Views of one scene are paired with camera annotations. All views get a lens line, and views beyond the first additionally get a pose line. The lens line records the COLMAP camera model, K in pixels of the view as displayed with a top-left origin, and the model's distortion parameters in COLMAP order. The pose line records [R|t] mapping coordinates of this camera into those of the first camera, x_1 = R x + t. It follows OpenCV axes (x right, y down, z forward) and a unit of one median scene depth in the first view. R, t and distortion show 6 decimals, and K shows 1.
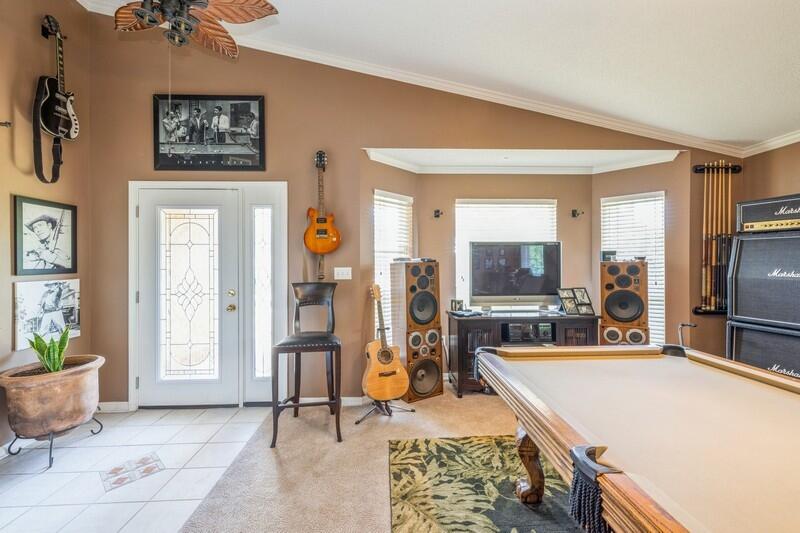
lens RADIAL K [[335.5, 0, 401.2], [0, 335.5, 263.3], [0, 0, 1]] dist [-0.000741, 0.000215]
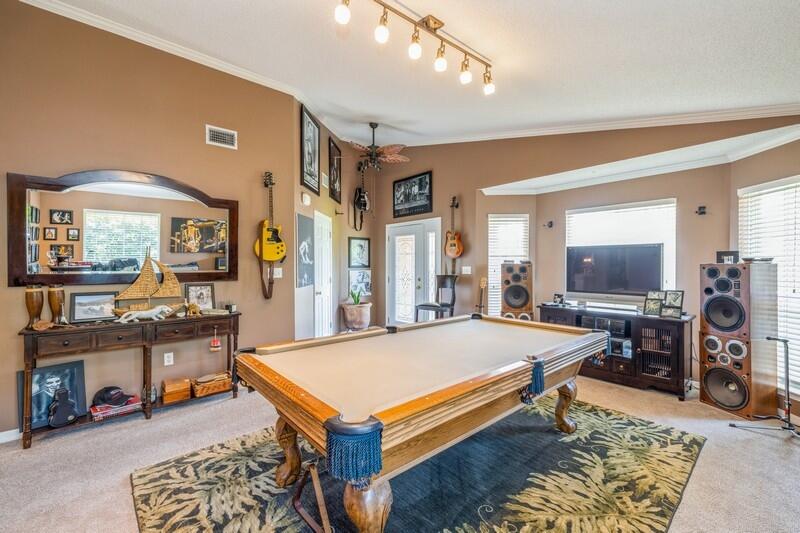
lens RADIAL K [[335.9, 0, 400.0], [0, 335.9, 266.5], [0, 0, 1]] dist [0.001573, 0.000189]
pose [[0.623365, 0.010660, -0.781858, 0.903306], [-0.004871, 0.999941, 0.009750, -0.001758], [0.781916, -0.002269, 0.623380, -0.255479]]
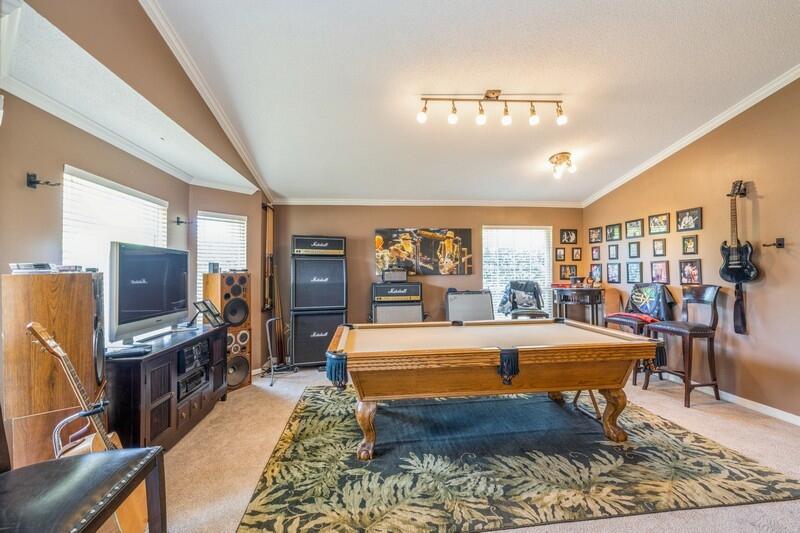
lens RADIAL K [[335.5, 0, 401.2], [0, 335.5, 263.3], [0, 0, 1]] dist [-0.000741, 0.000215]
pose [[-0.072932, 0.034063, 0.996755, -0.557704], [0.013379, 0.999360, -0.033173, 0.007827], [-0.997247, 0.010916, -0.073341, 0.575645]]
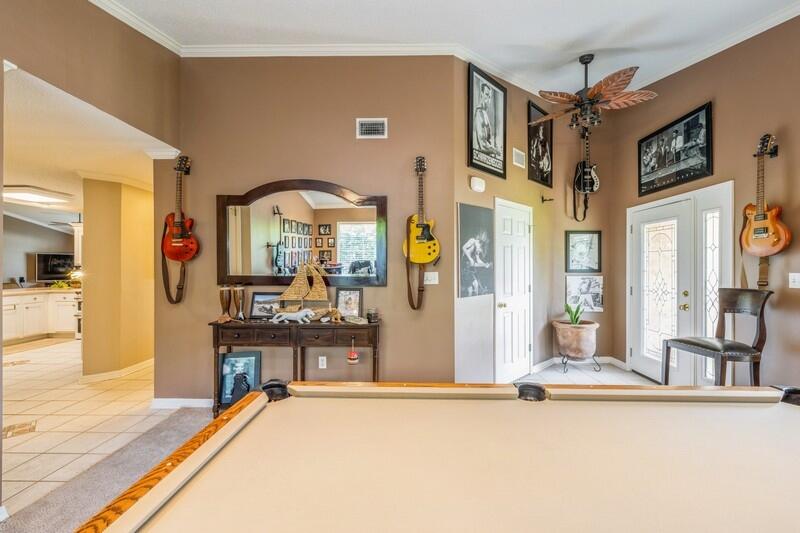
lens RADIAL K [[337.7, 0, 400.0], [0, 337.7, 266.5], [0, 0, 1]] dist [-0.000540, -0.000075]
pose [[-0.064615, 0.004115, -0.997902, 0.672753], [-0.002795, 0.999987, 0.004305, -0.003180], [0.997906, 0.003067, -0.064602, 0.132902]]
